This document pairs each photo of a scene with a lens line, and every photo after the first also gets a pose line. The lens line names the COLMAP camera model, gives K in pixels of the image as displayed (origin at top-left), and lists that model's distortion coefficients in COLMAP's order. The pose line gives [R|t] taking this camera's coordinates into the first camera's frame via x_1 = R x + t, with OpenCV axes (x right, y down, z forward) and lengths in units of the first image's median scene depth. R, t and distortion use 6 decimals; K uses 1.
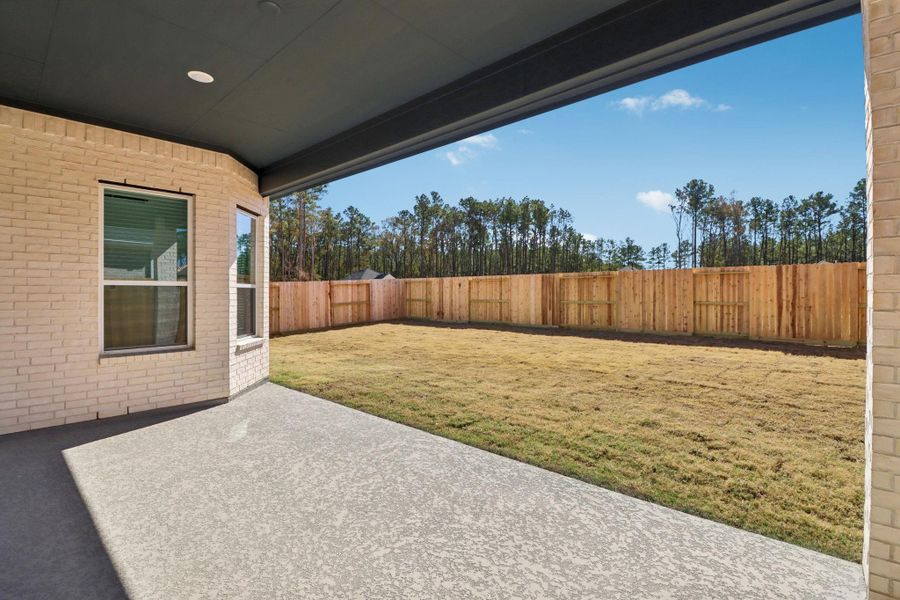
lens RADIAL K [[421.9, 0, 449.6], [0, 421.9, 294.3], [0, 0, 1]] dist [0.000129, -0.012177]
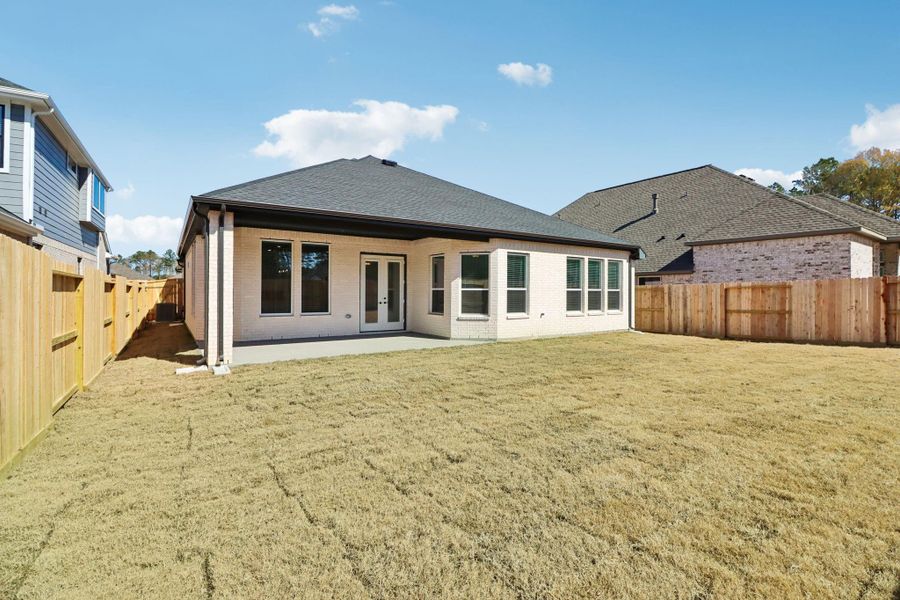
lens RADIAL K [[406.1, 0, 449.3], [0, 406.1, 291.2], [0, 0, 1]] dist [-0.001538, -0.000306]
pose [[-0.241472, -0.004478, -0.970397, 1.780610], [-0.007409, 0.999969, -0.002771, -0.004956], [0.970379, 0.006520, -0.241498, 1.669597]]
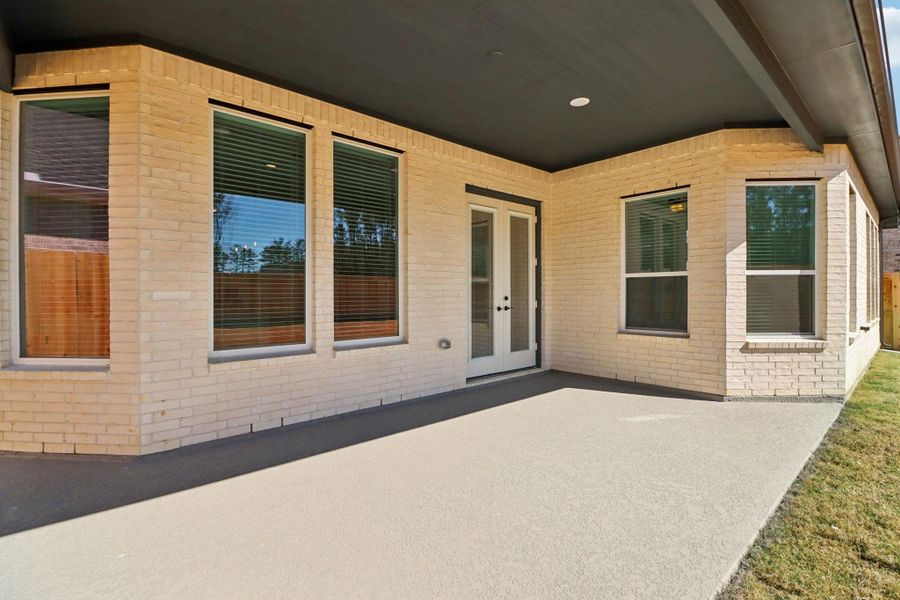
lens RADIAL K [[421.9, 0, 449.6], [0, 421.9, 294.3], [0, 0, 1]] dist [0.000129, -0.012177]
pose [[-0.107727, 0.002886, -0.994176, 0.482383], [0.000565, 0.999996, 0.002842, 0.023744], [0.994180, -0.000255, -0.107728, 0.558242]]
